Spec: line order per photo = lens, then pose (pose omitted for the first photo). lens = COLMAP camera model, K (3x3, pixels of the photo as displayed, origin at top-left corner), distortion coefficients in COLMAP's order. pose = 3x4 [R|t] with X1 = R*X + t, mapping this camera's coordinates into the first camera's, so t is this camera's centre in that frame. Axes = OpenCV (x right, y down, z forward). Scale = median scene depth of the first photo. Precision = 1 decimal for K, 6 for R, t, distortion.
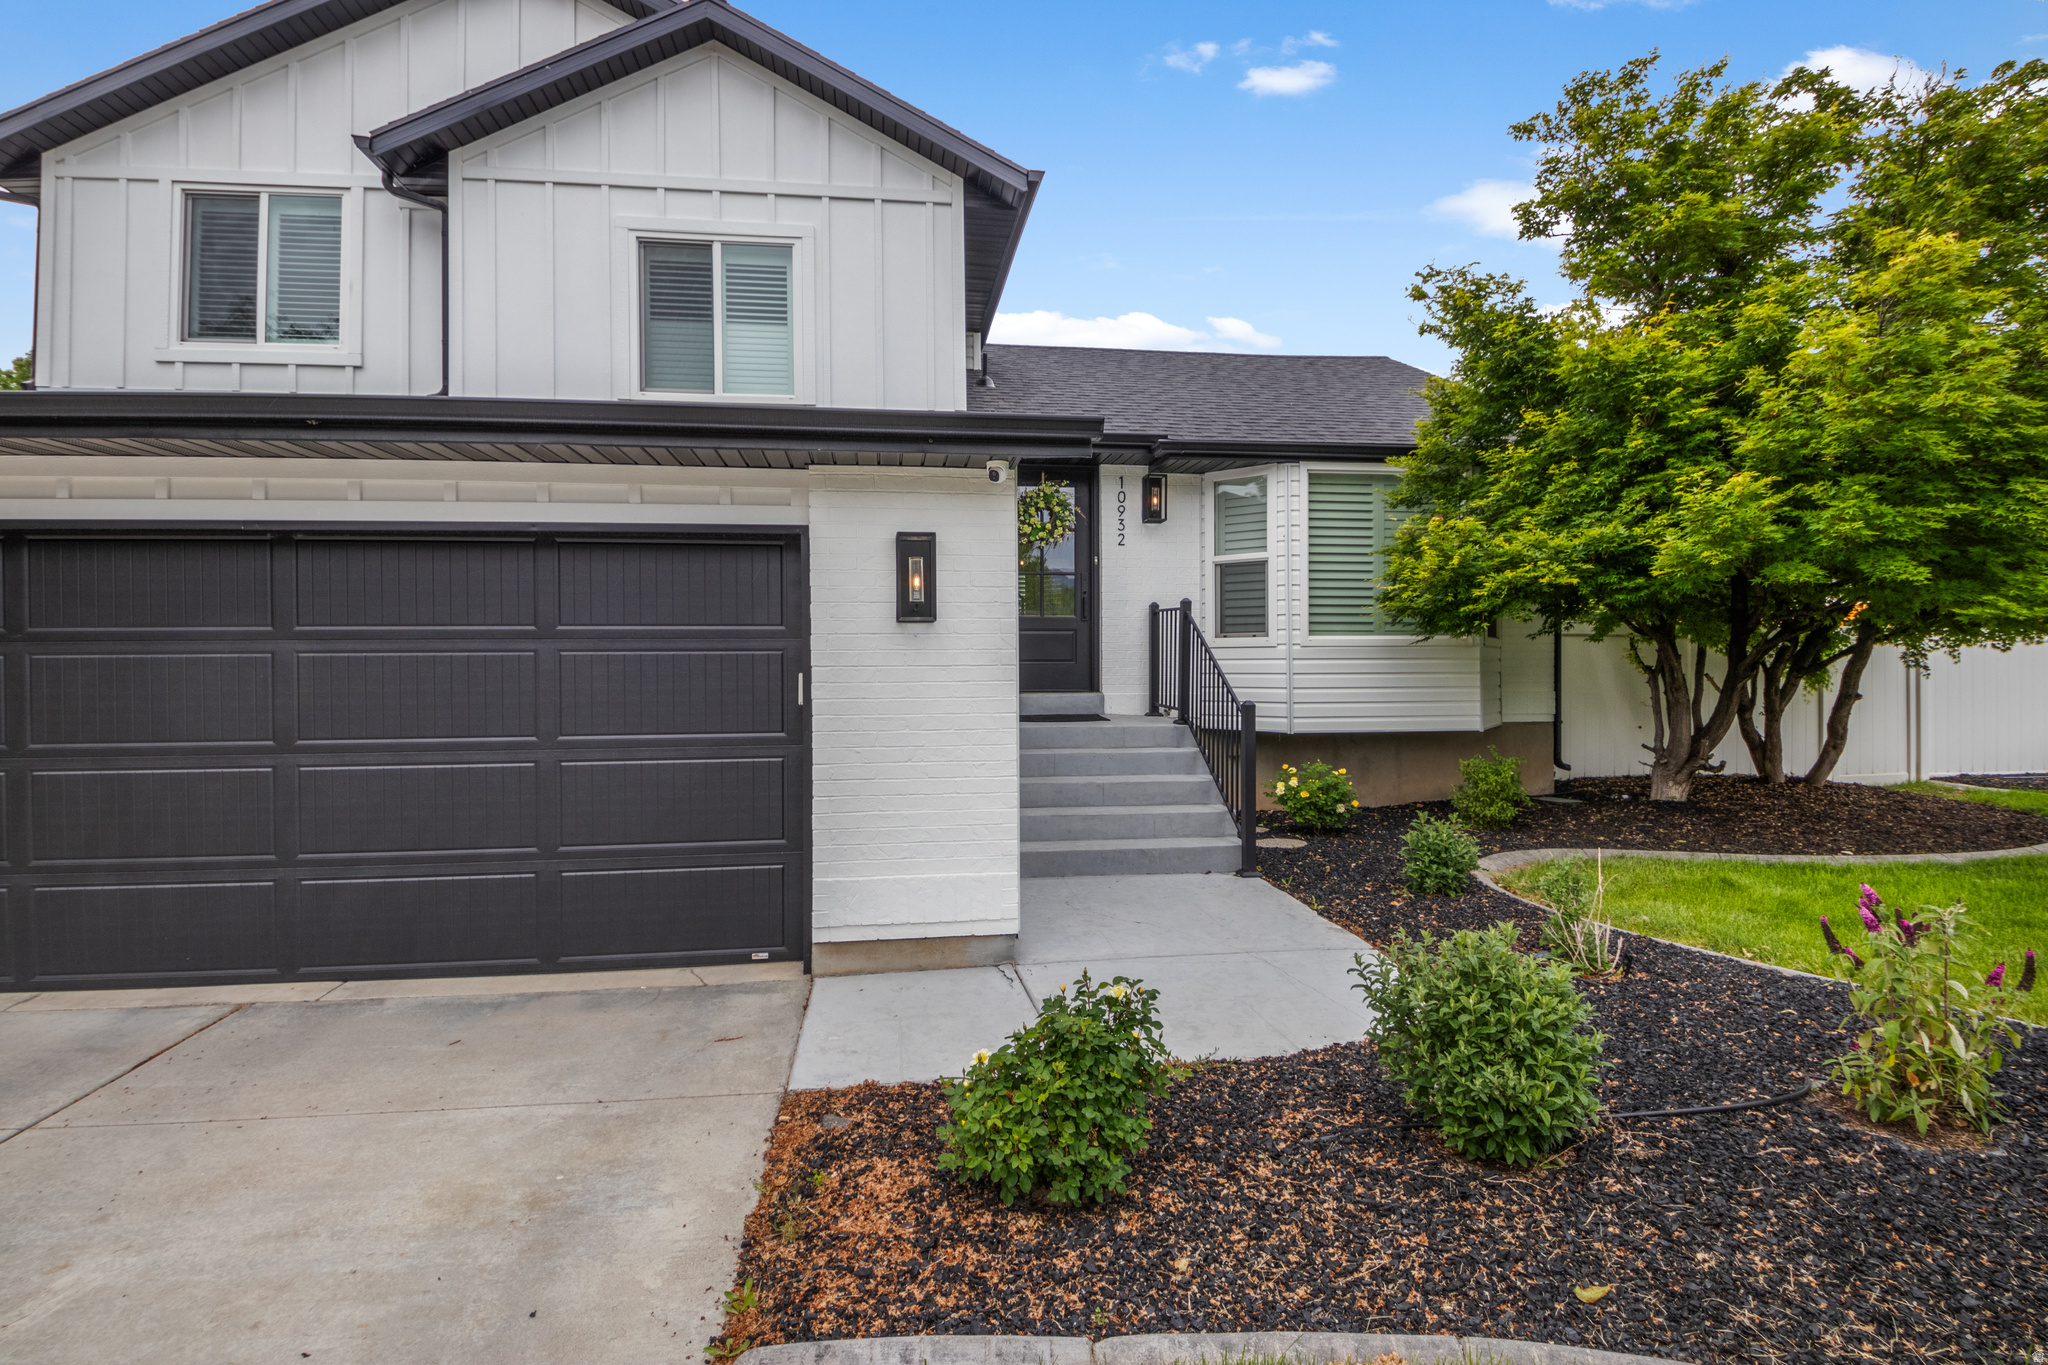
lens RADIAL K [[984.5, 0, 1016.8], [0, 984.5, 688.1], [0, 0, 1]] dist [-0.017217, -0.000134]
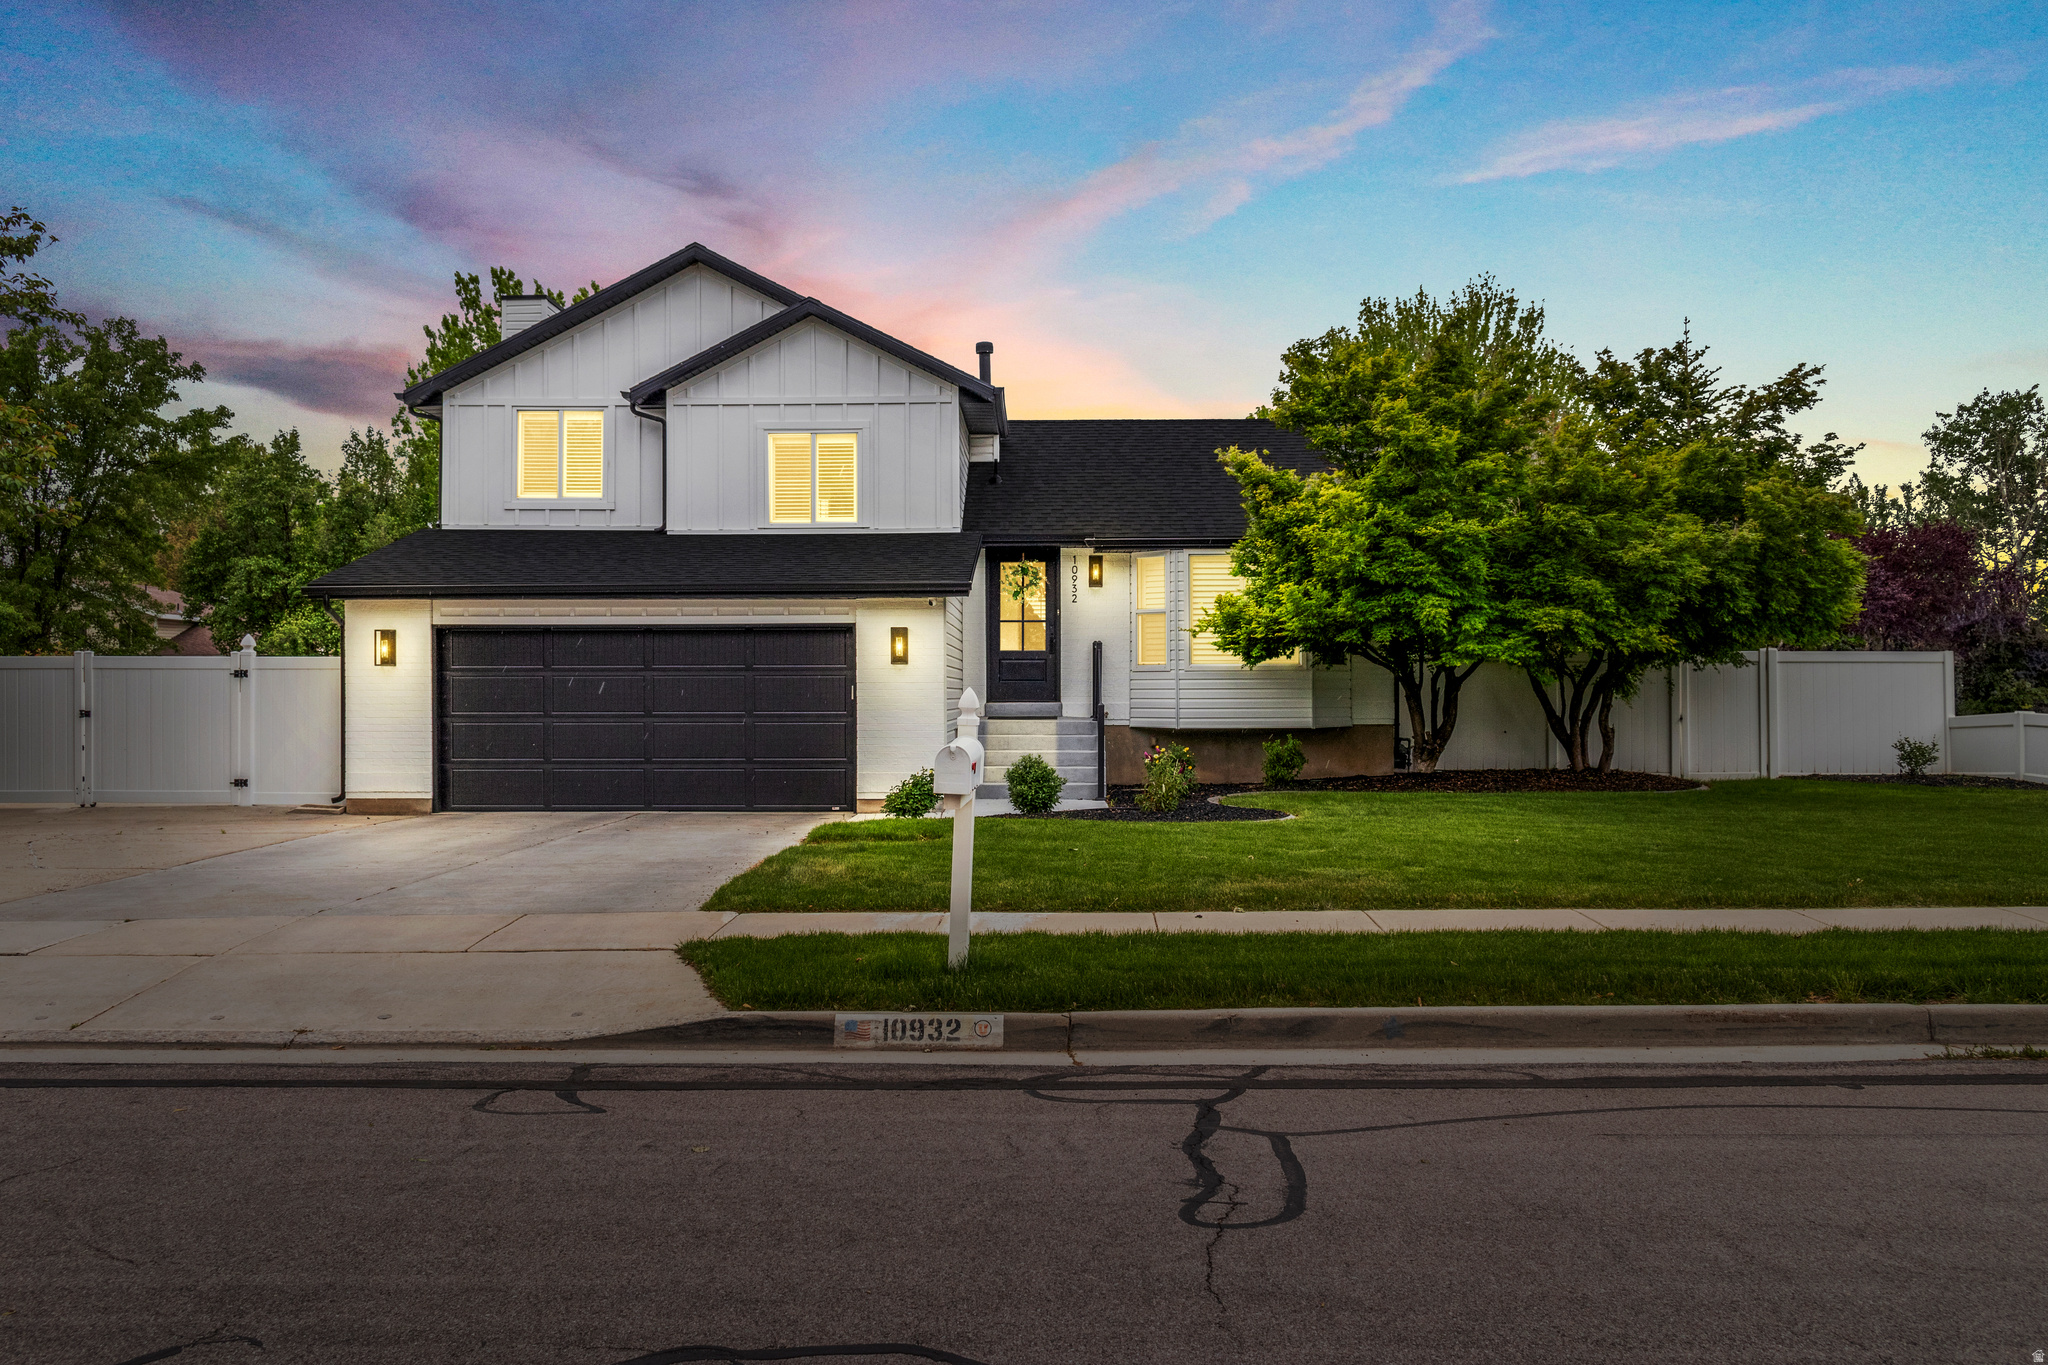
lens RADIAL K [[1859.0, 0, 1020.7], [0, 1859.0, 694.5], [0, 0, 1]] dist [0.002730, 0.001792]
pose [[0.987397, 0.004185, -0.158206, 0.583457], [-0.007338, 0.999786, -0.019349, 0.060212], [0.158092, 0.020266, 0.987216, -2.201750]]
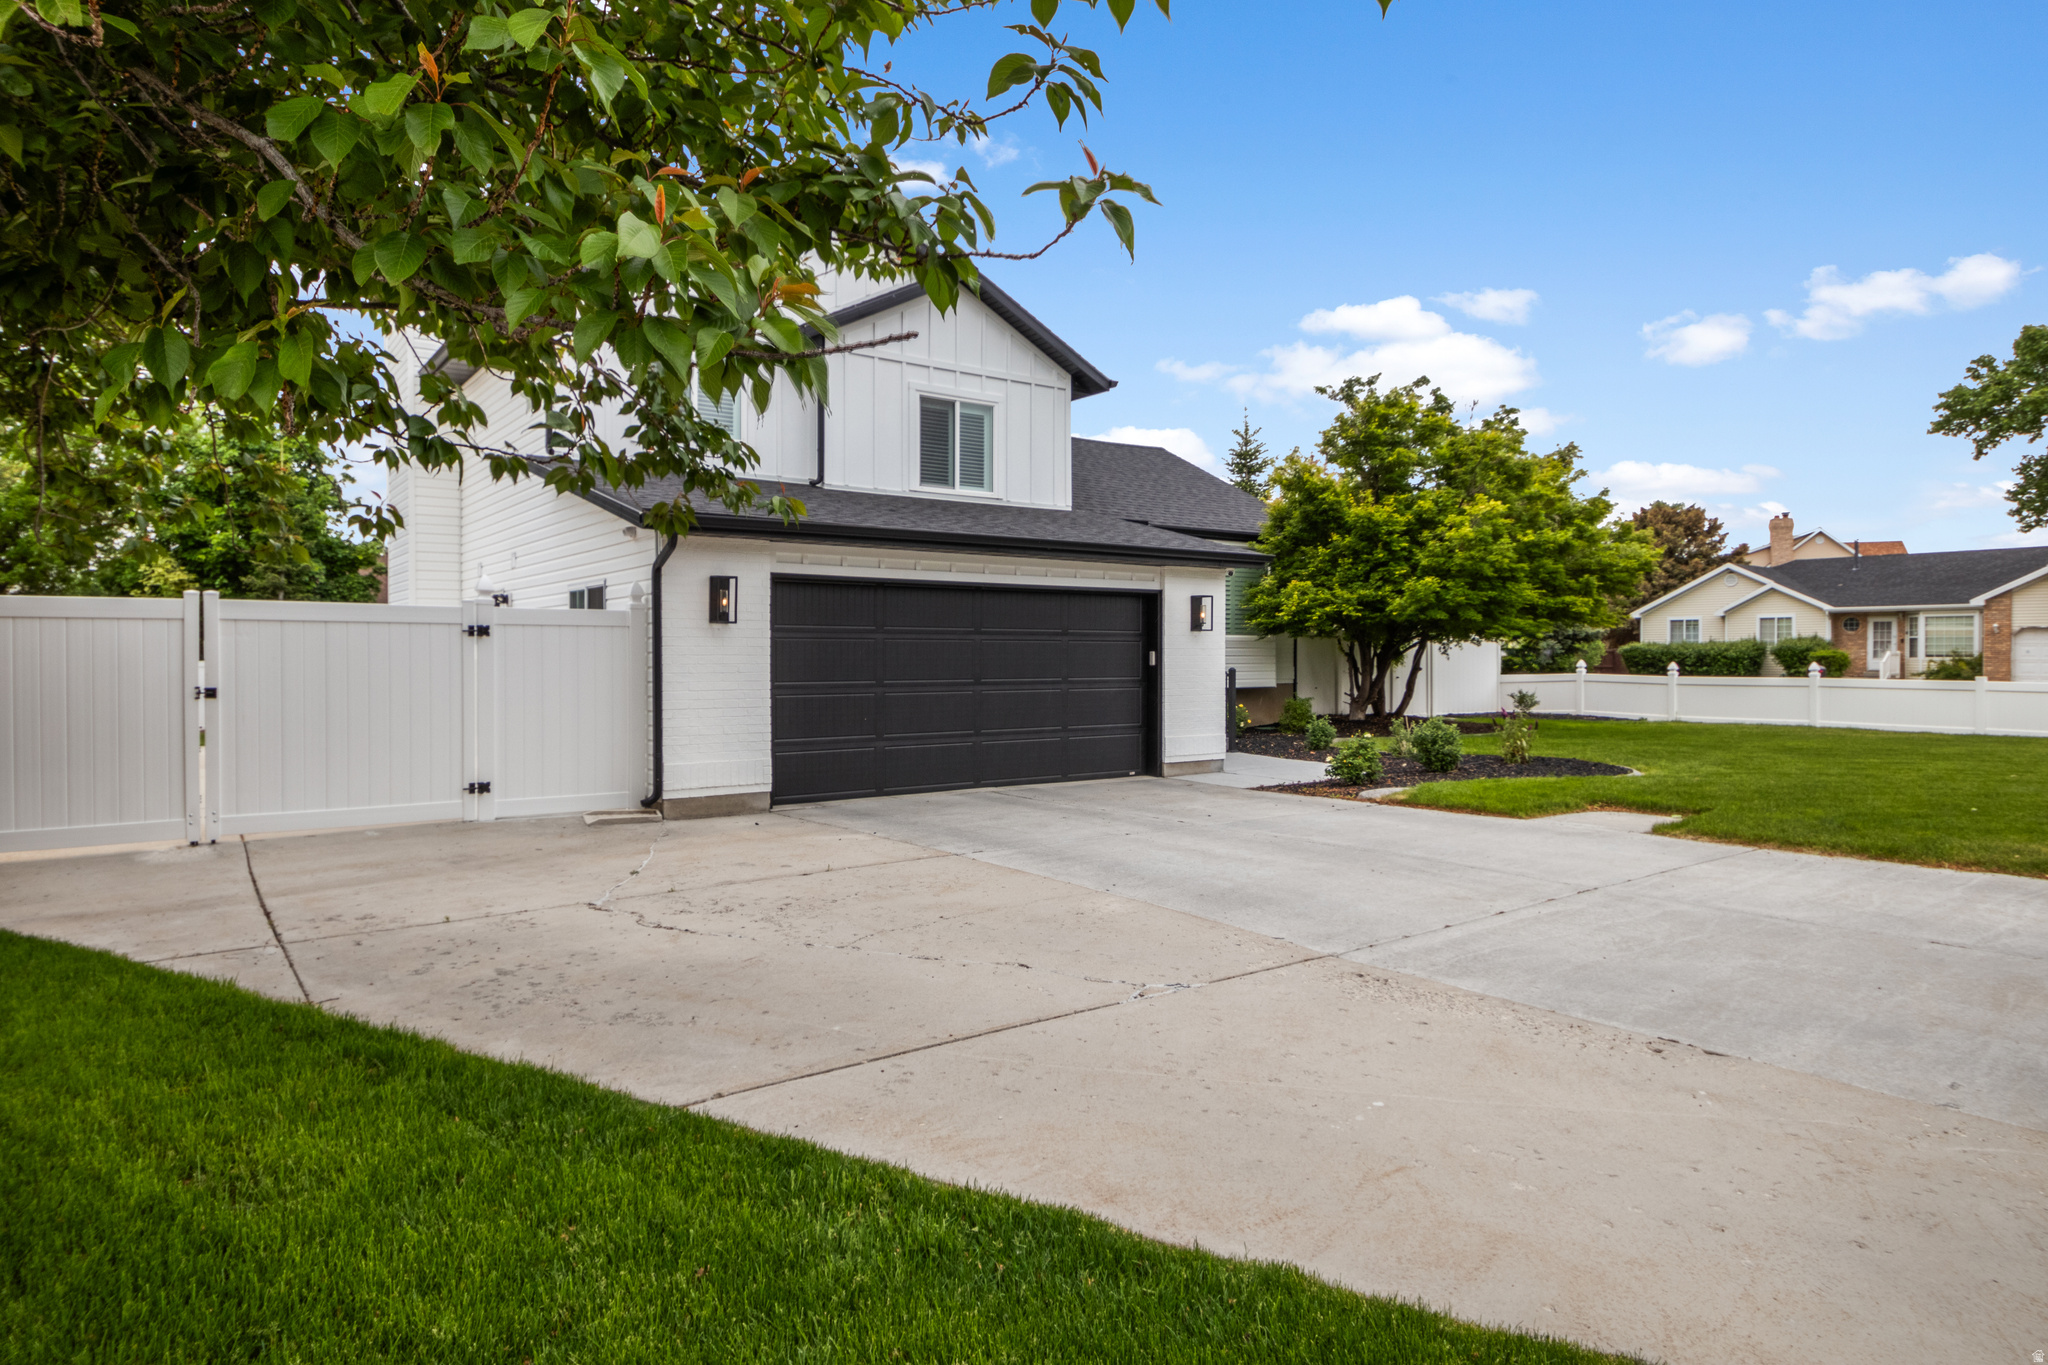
lens RADIAL K [[1187.0, 0, 1006.6], [0, 1187.0, 689.2], [0, 0, 1]] dist [0.008803, -0.000783]
pose [[0.881428, -0.007823, 0.472253, -1.254103], [0.005793, 0.999967, 0.005752, 0.038424], [-0.472282, -0.002334, 0.881444, -0.901431]]
